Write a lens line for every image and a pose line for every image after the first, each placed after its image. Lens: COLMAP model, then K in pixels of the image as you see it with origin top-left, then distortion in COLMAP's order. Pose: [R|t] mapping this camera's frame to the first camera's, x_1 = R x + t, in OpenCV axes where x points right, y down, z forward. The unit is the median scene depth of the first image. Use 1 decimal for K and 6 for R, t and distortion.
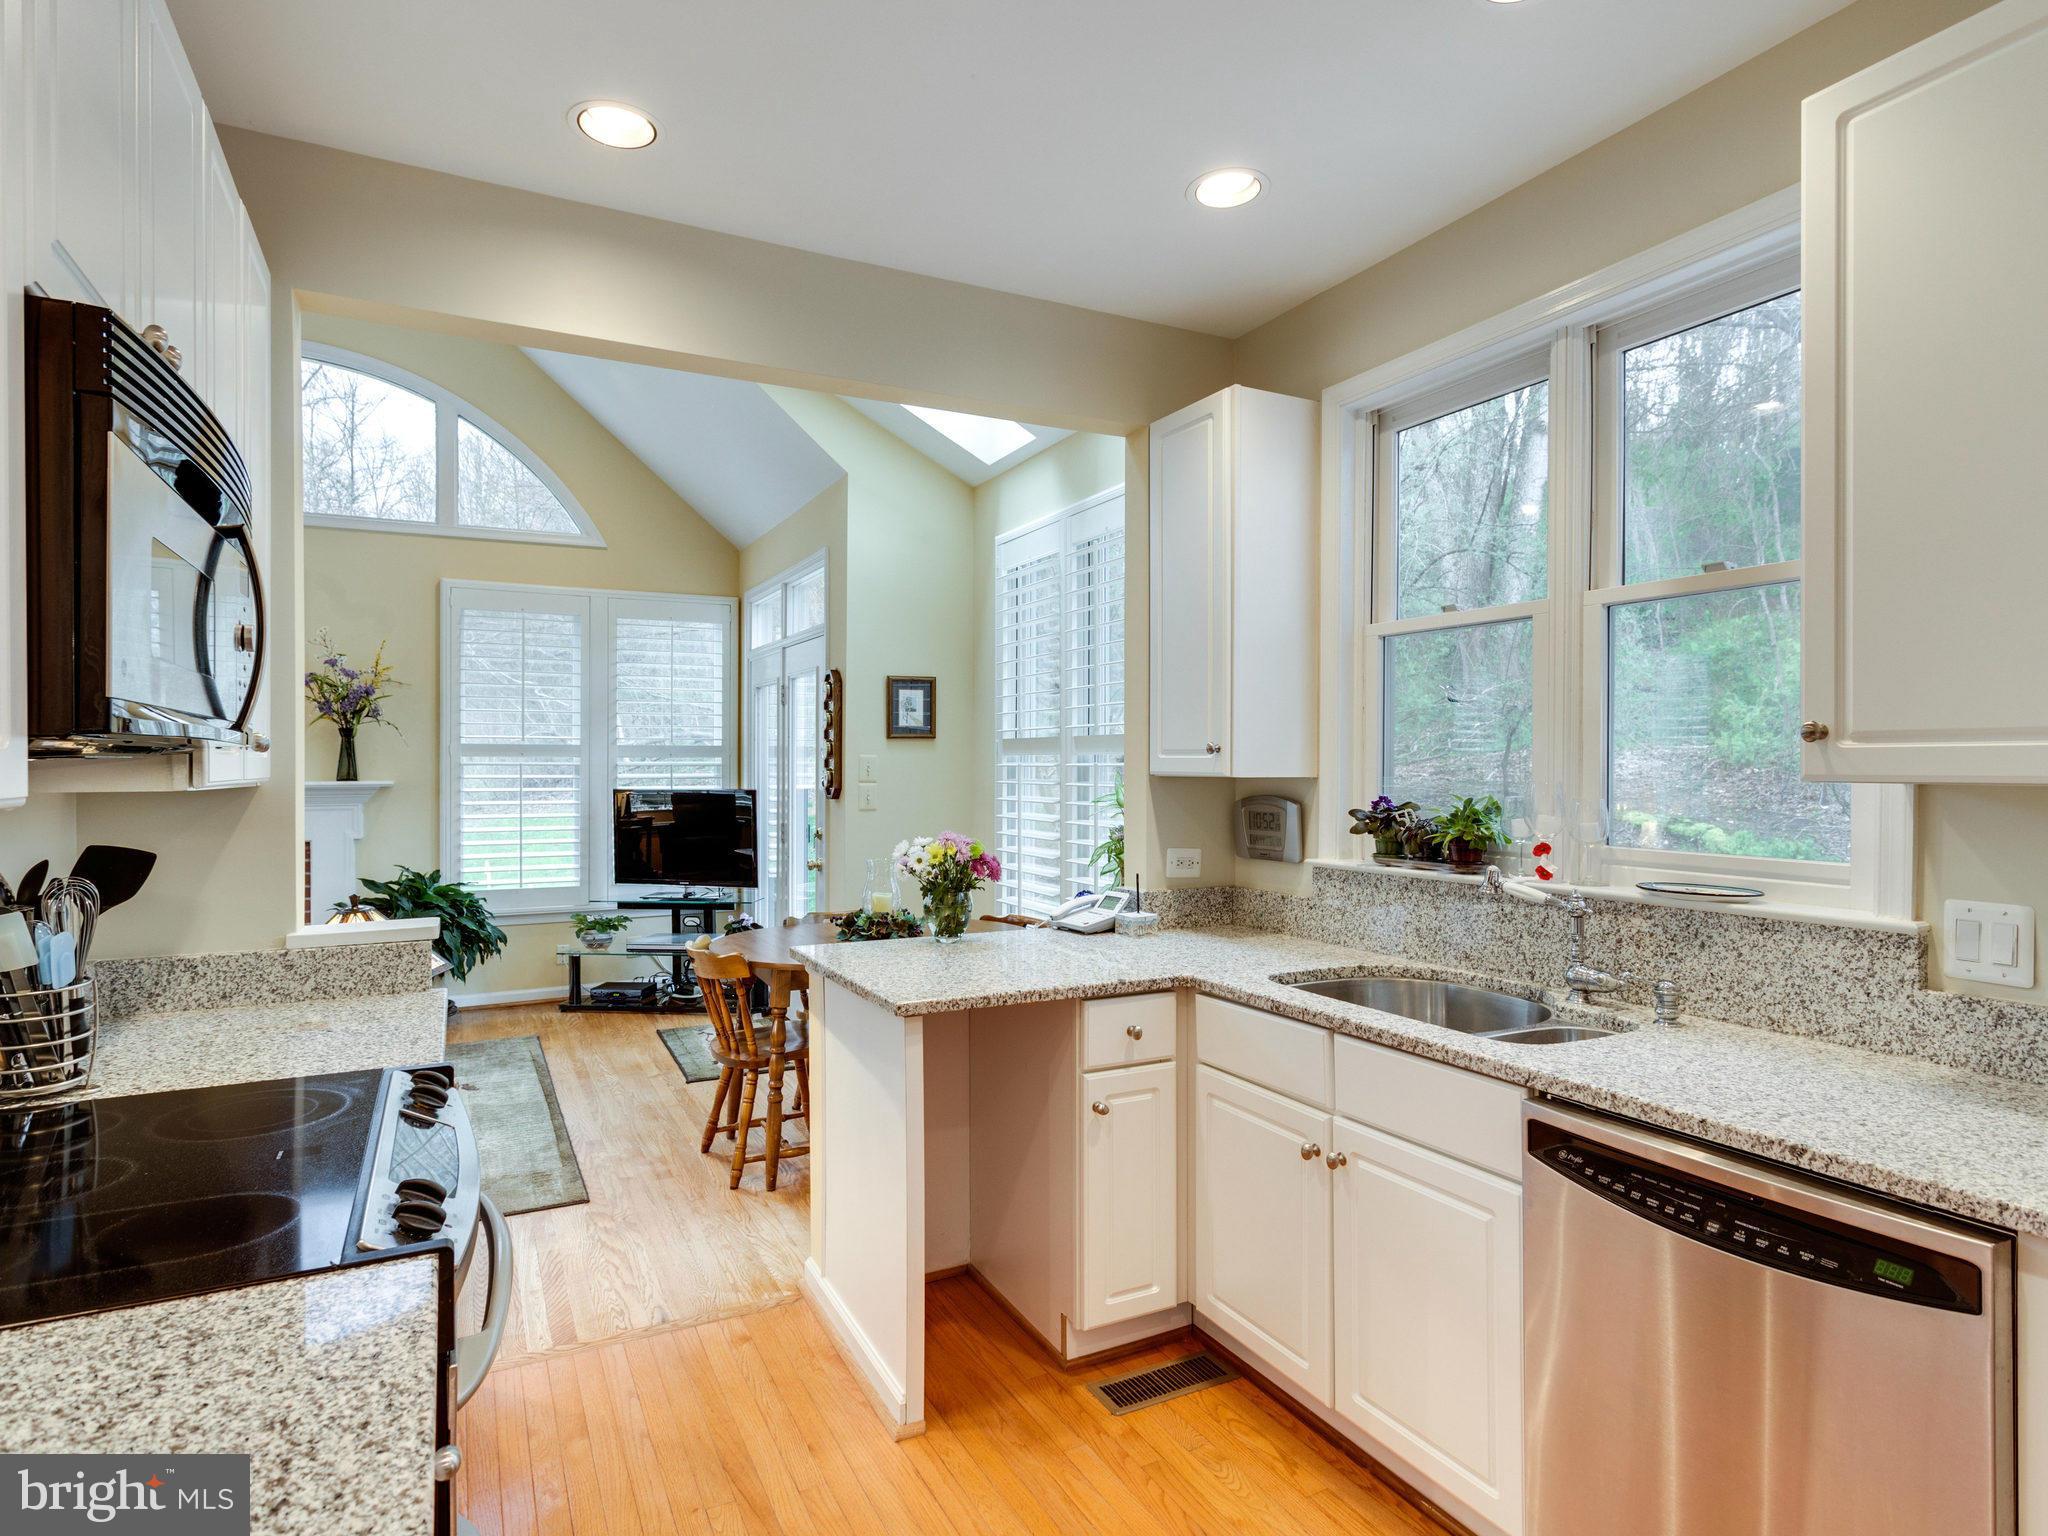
lens RADIAL K [[1187.6, 0, 1024.0], [0, 1187.6, 768.0], [0, 0, 1]] dist [0.002474, 0.000154]
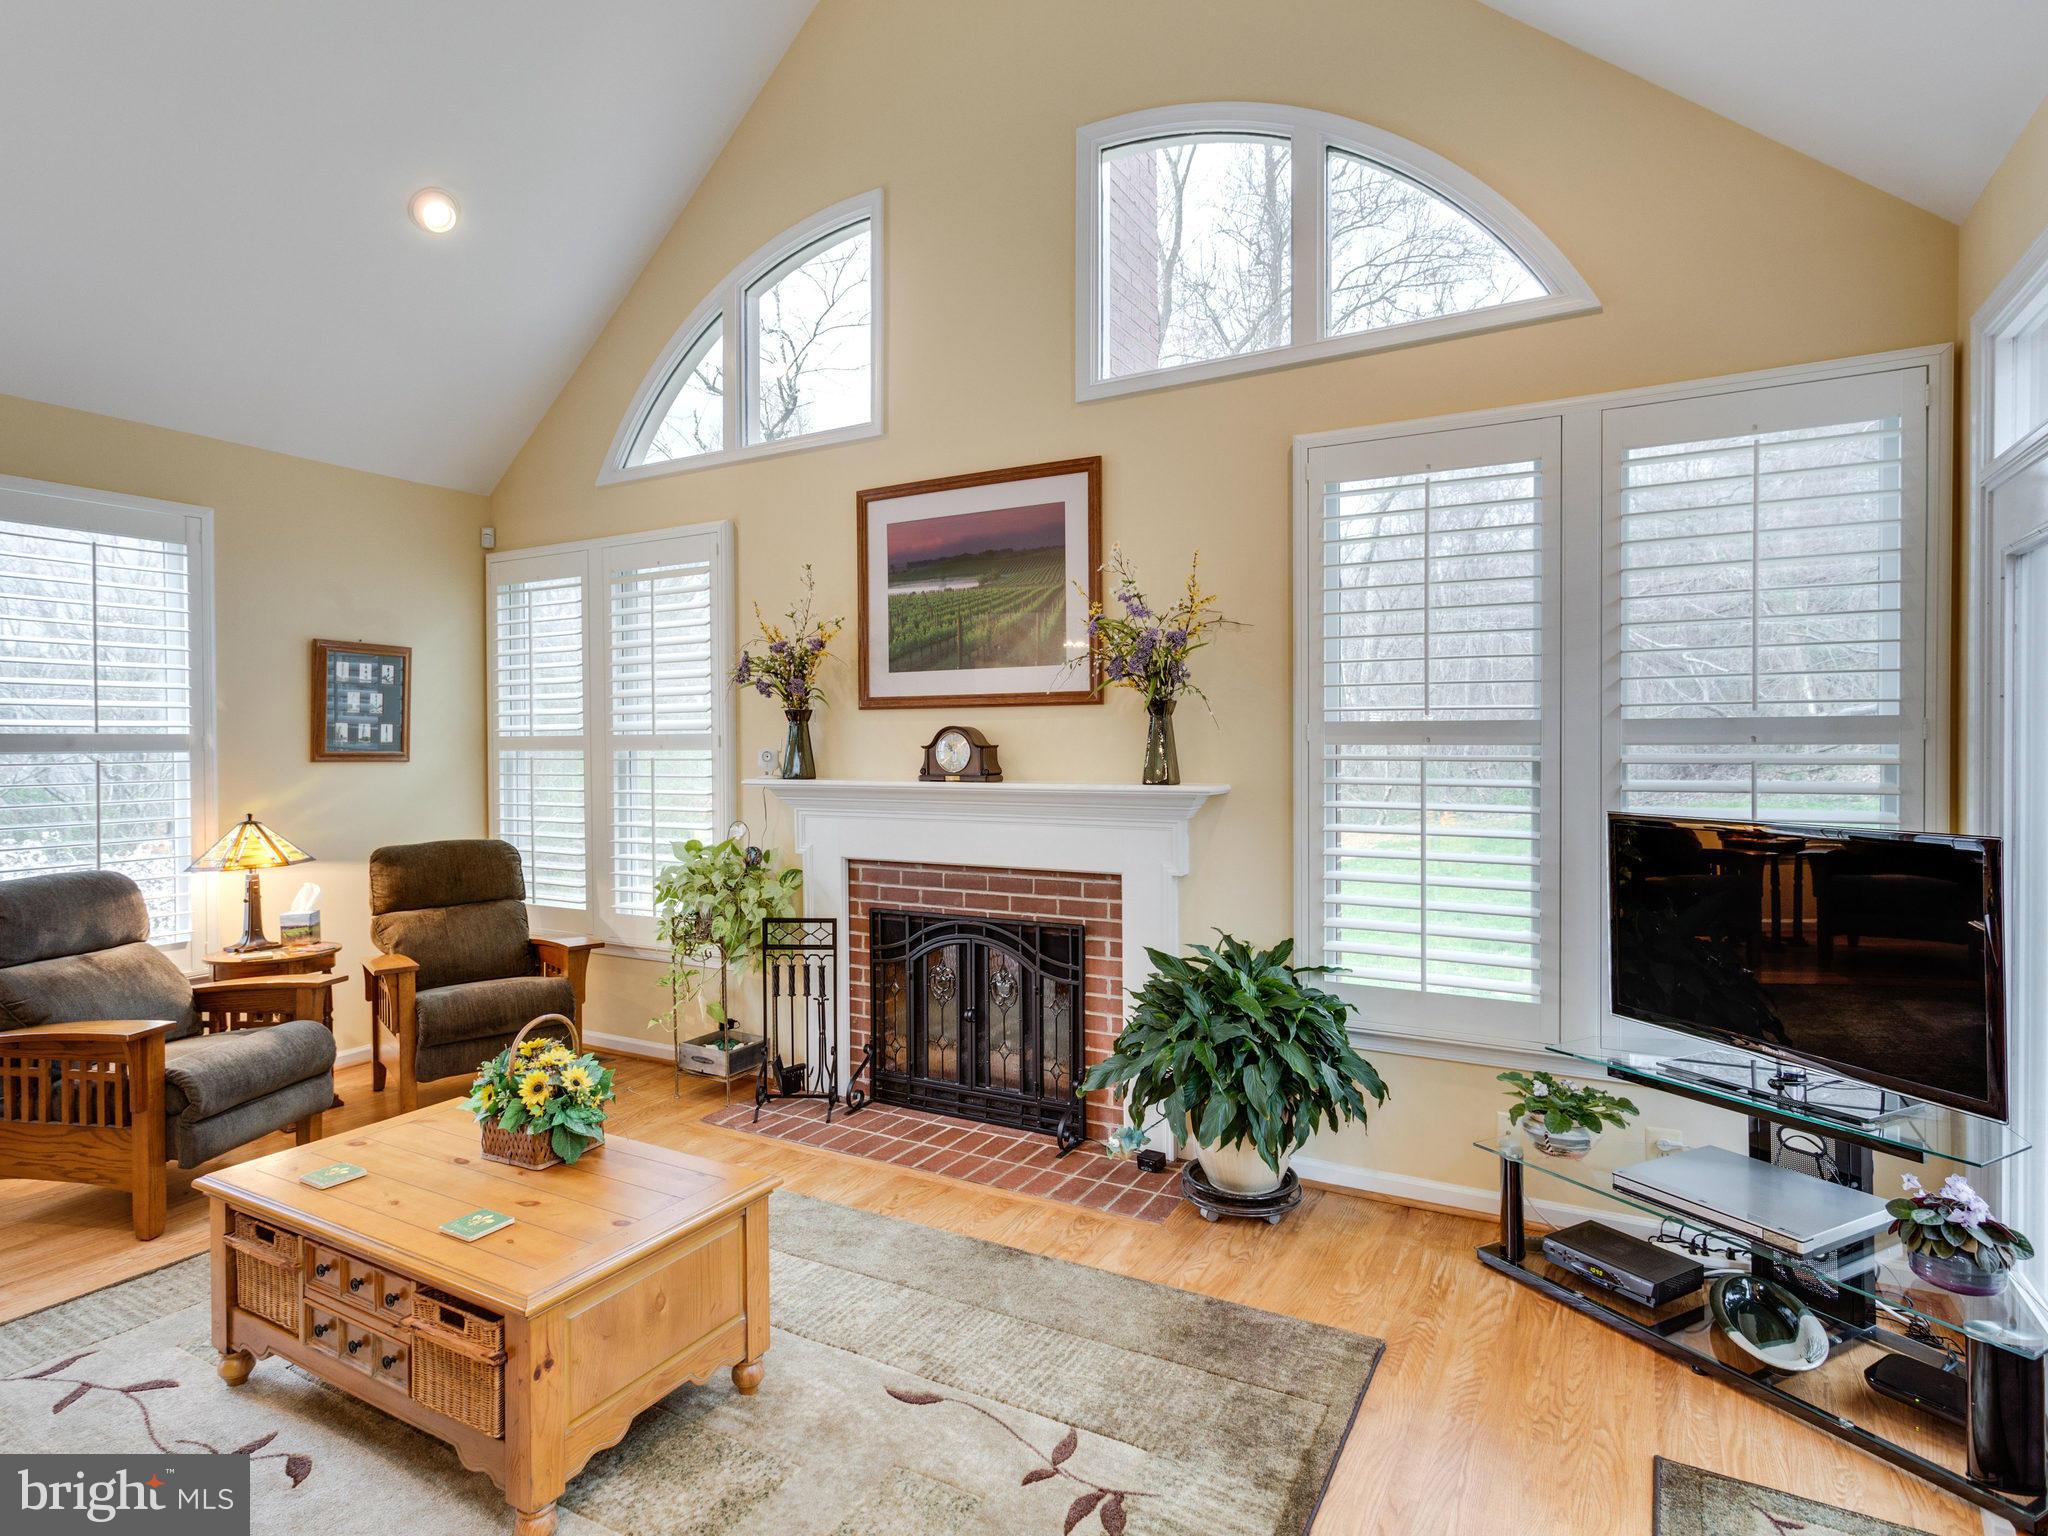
lens RADIAL K [[1099.7, 0, 998.3], [0, 1099.7, 750.6], [0, 0, 1]] dist [-0.004071, -0.002942]
pose [[0.570023, 0.006851, -0.821600, -0.129257], [0.000777, 0.999960, 0.008878, -0.011191], [0.821629, -0.005699, 0.569995, 0.565262]]
